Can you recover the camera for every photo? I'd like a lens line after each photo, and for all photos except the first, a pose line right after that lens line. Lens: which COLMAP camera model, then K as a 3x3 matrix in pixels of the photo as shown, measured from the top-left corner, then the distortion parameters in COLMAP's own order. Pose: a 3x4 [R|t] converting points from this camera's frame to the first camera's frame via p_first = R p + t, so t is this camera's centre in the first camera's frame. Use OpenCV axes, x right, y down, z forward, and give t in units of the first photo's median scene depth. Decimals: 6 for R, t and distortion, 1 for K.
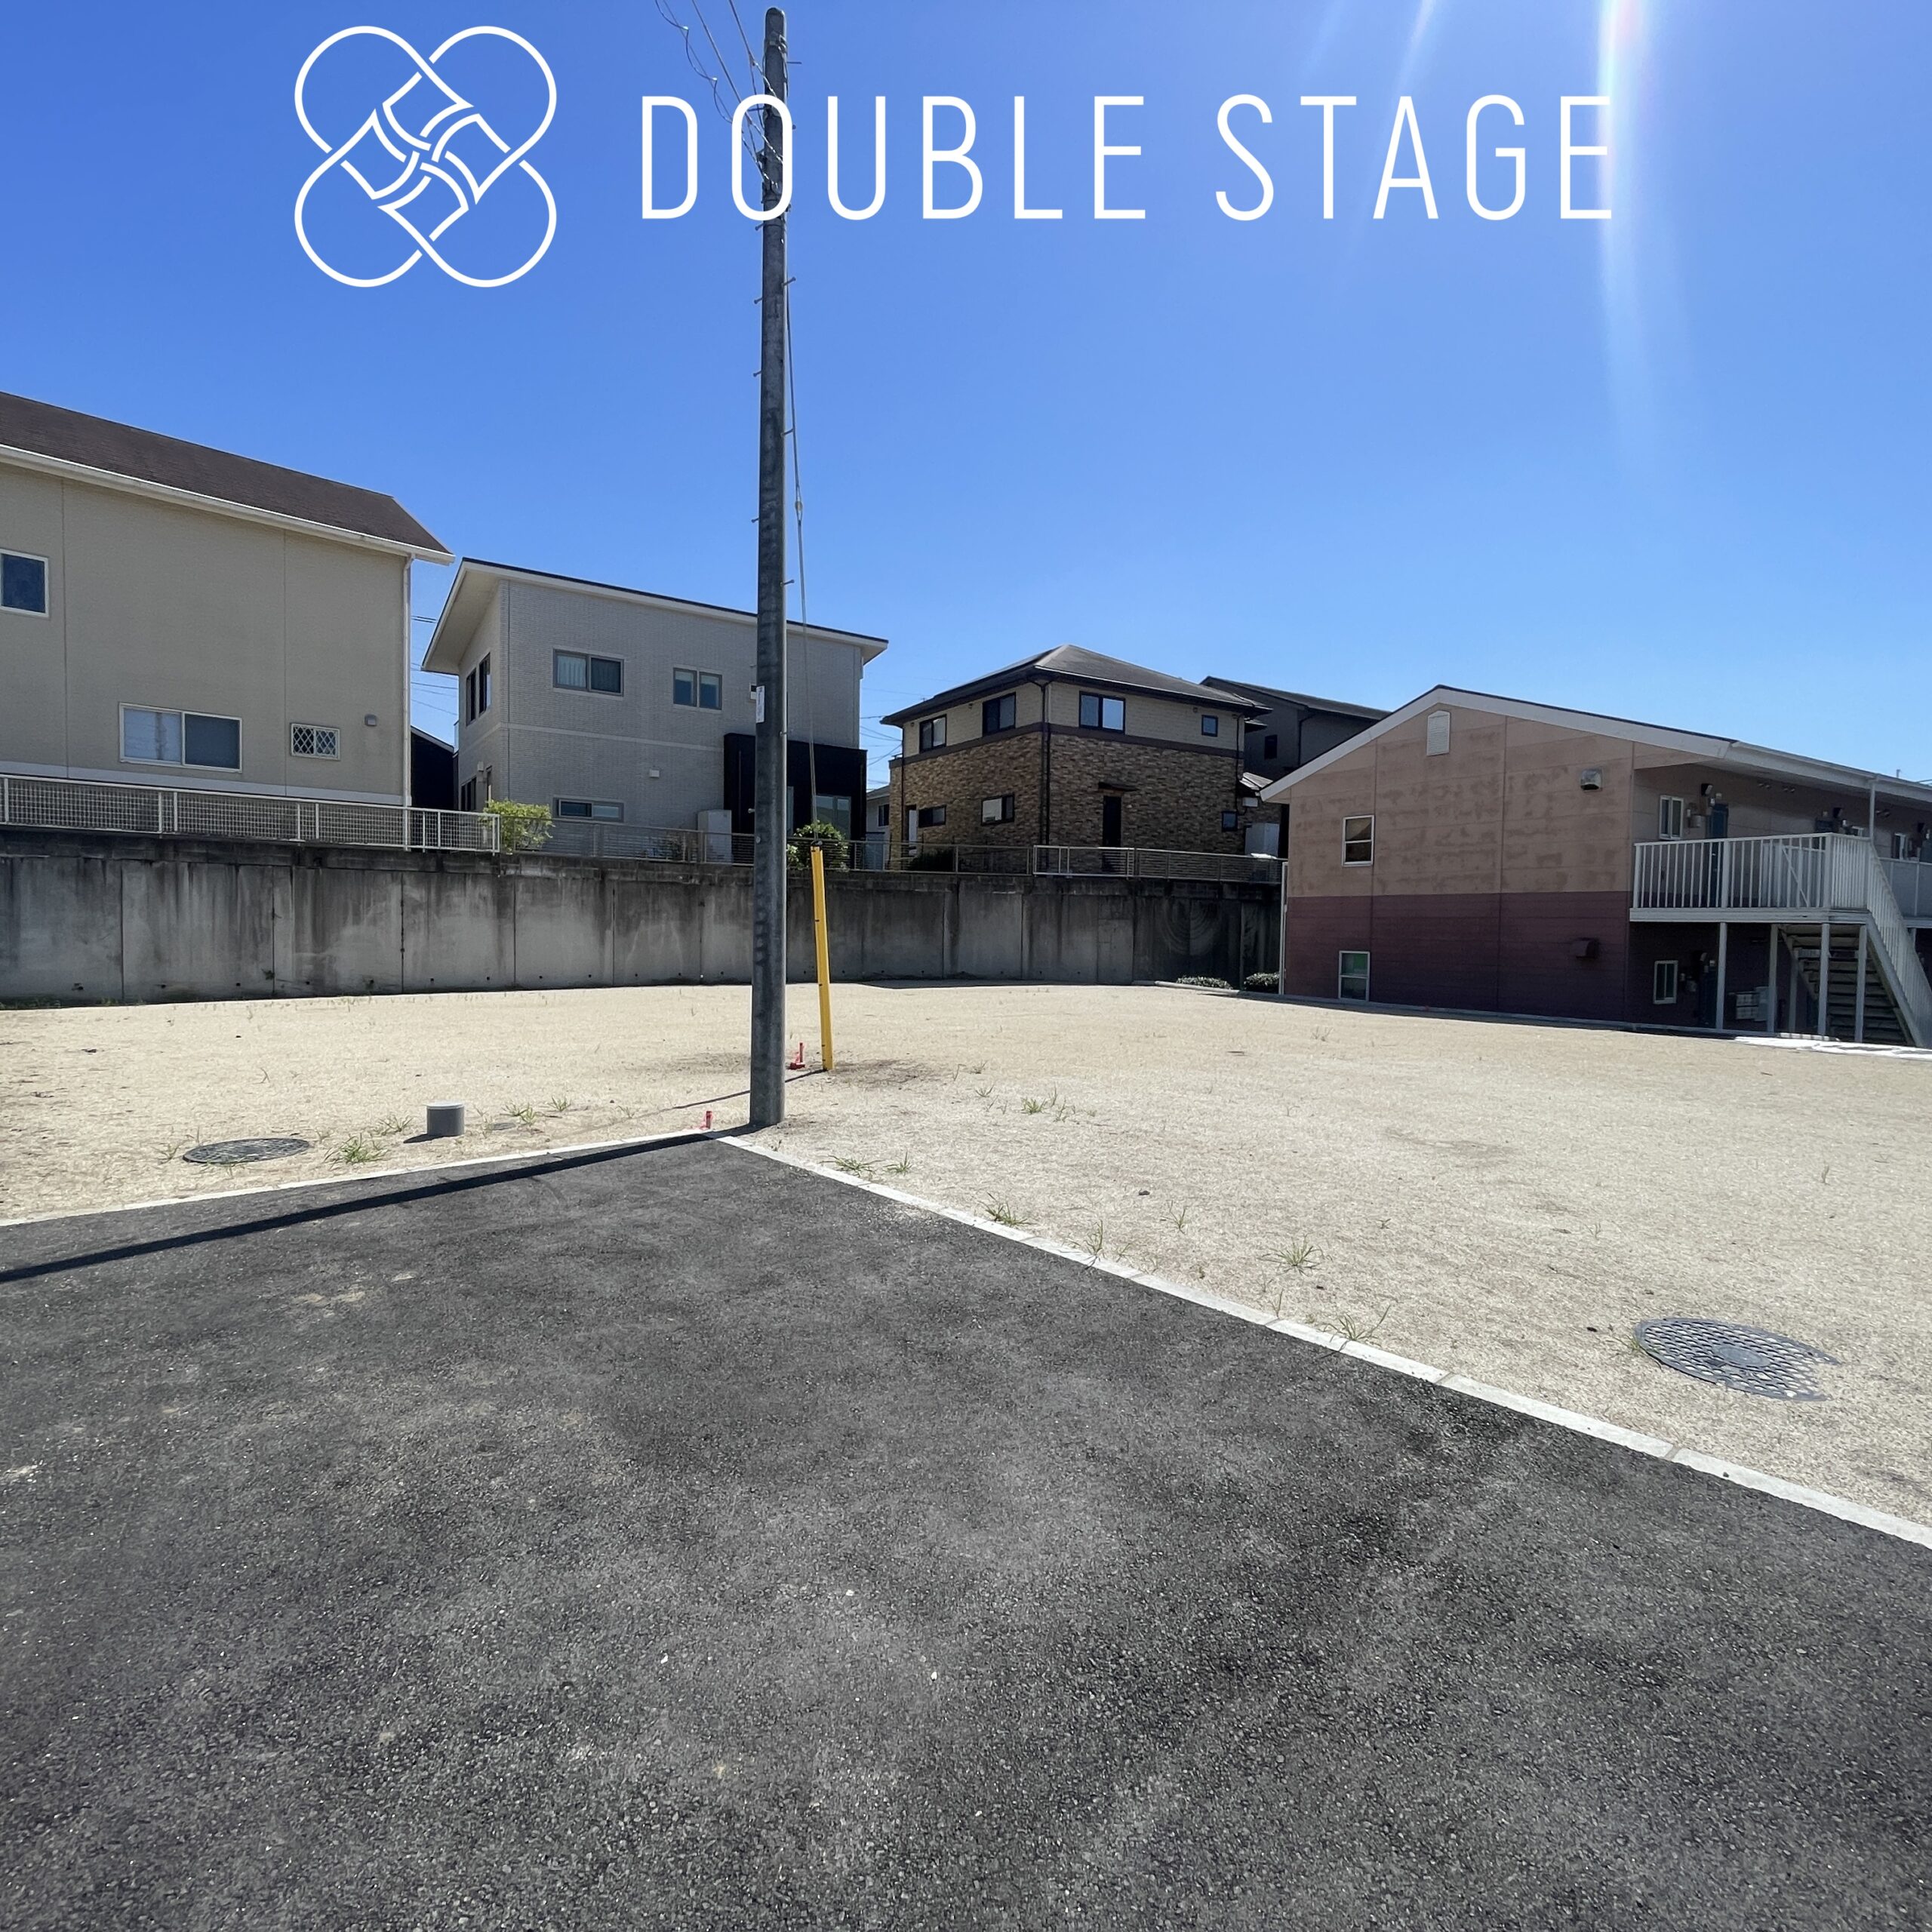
lens RADIAL K [[1043.5, 0, 966.0], [0, 1043.5, 966.0], [0, 0, 1]] dist [0.020874, -0.032469]
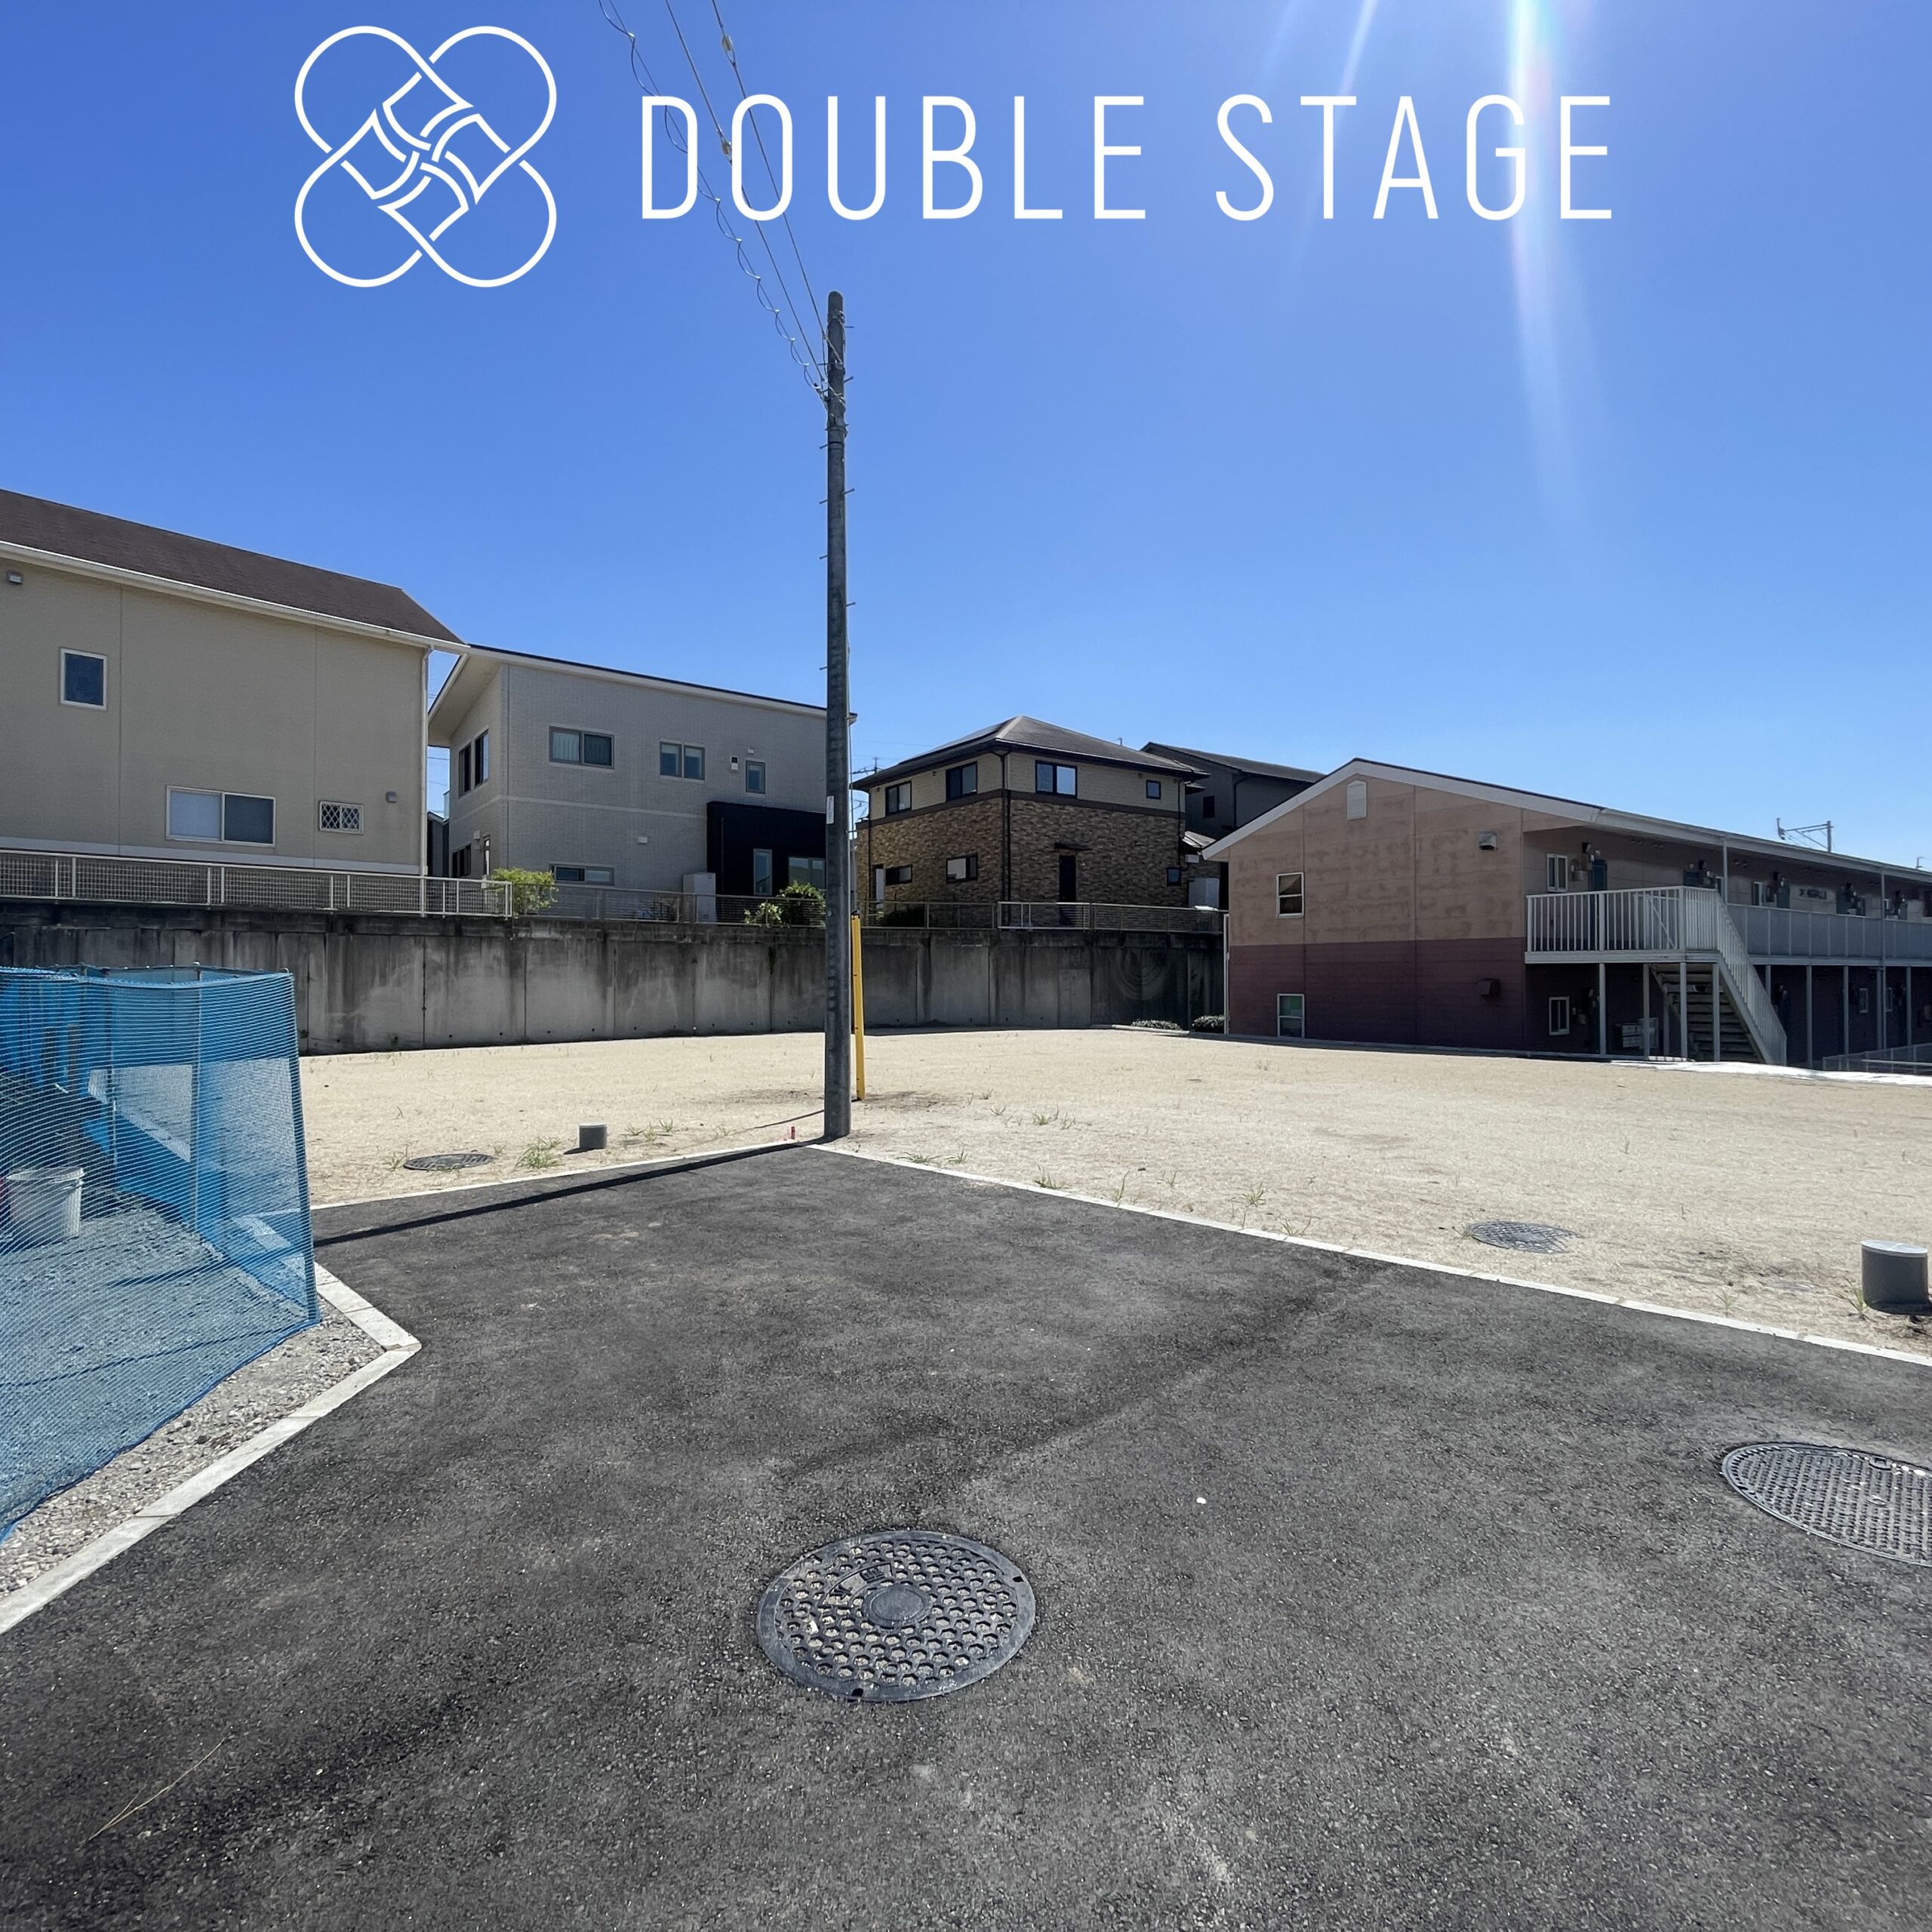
lens RADIAL K [[1043.5, 0, 966.0], [0, 1043.5, 966.0], [0, 0, 1]] dist [0.020874, -0.032469]
pose [[0.998441, -0.016831, 0.053211, -0.035914], [0.019379, 0.998672, -0.047740, 0.002949], [-0.052337, 0.048697, 0.997441, -0.103360]]
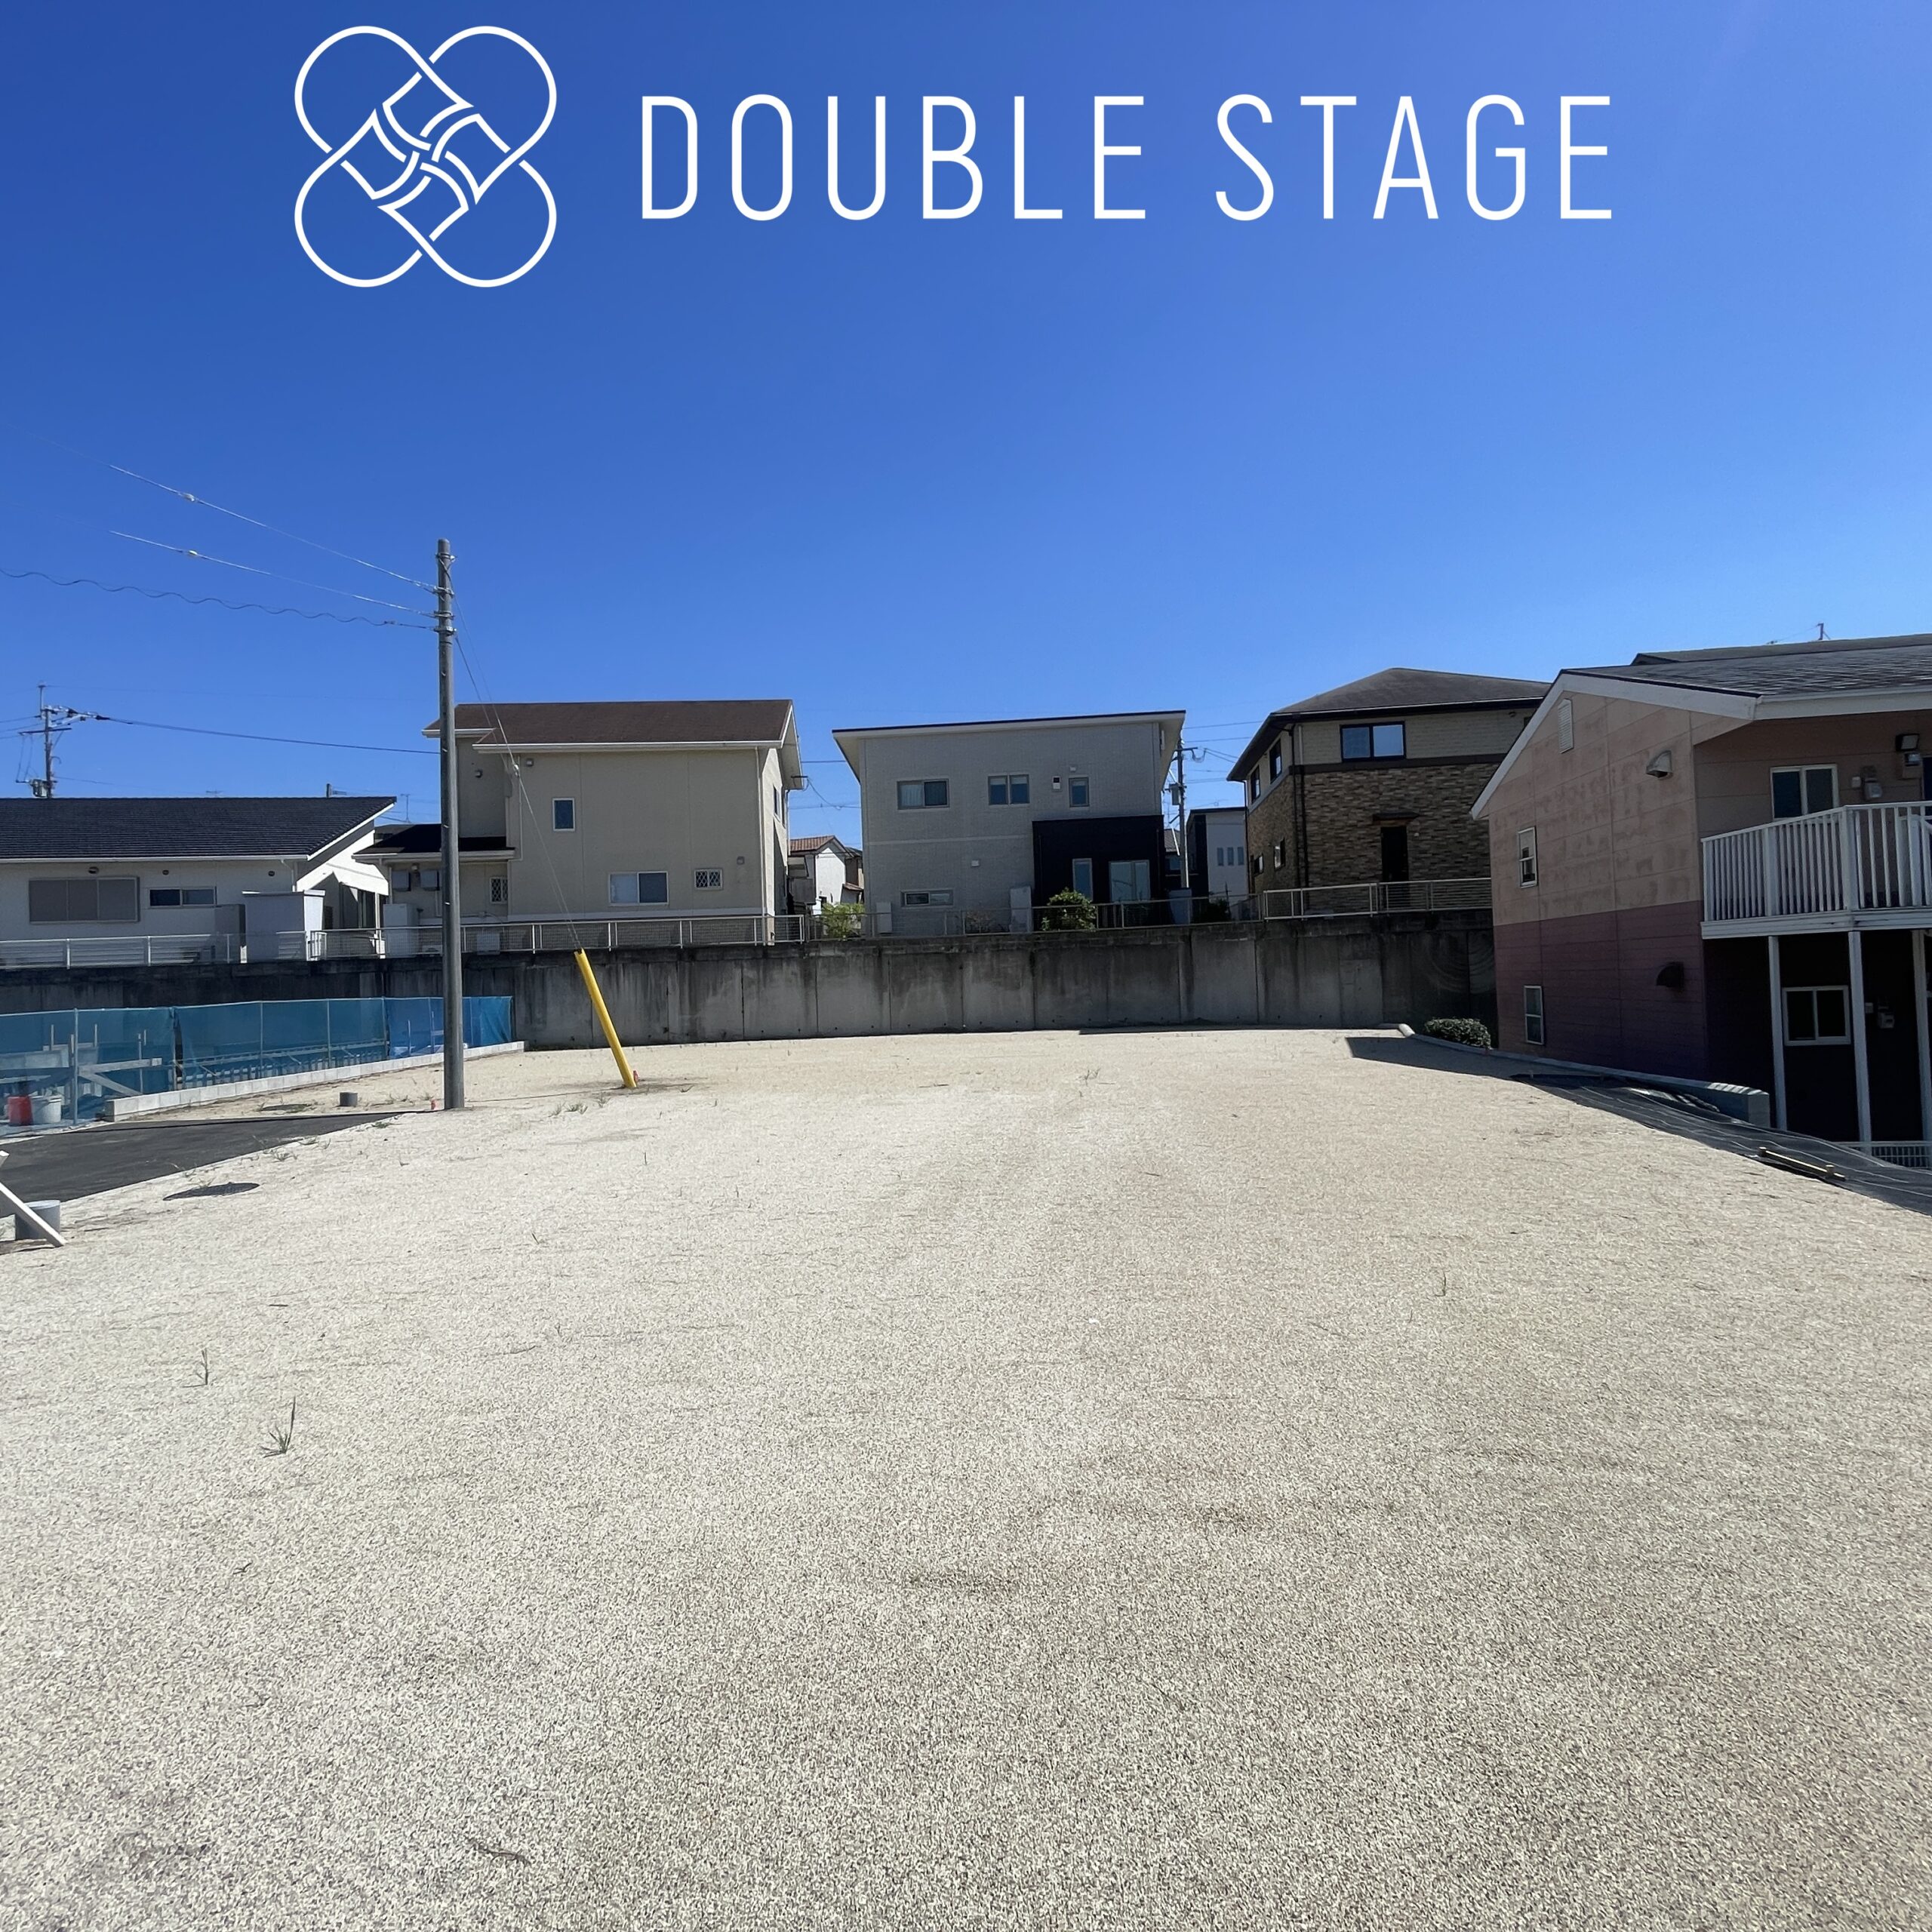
lens RADIAL K [[1043.5, 0, 966.0], [0, 1043.5, 966.0], [0, 0, 1]] dist [0.020874, -0.032469]
pose [[0.768243, -0.051184, -0.638109, 0.639662], [0.022332, 0.998335, -0.053192, 0.005618], [0.639768, 0.026614, 0.768107, 0.052032]]
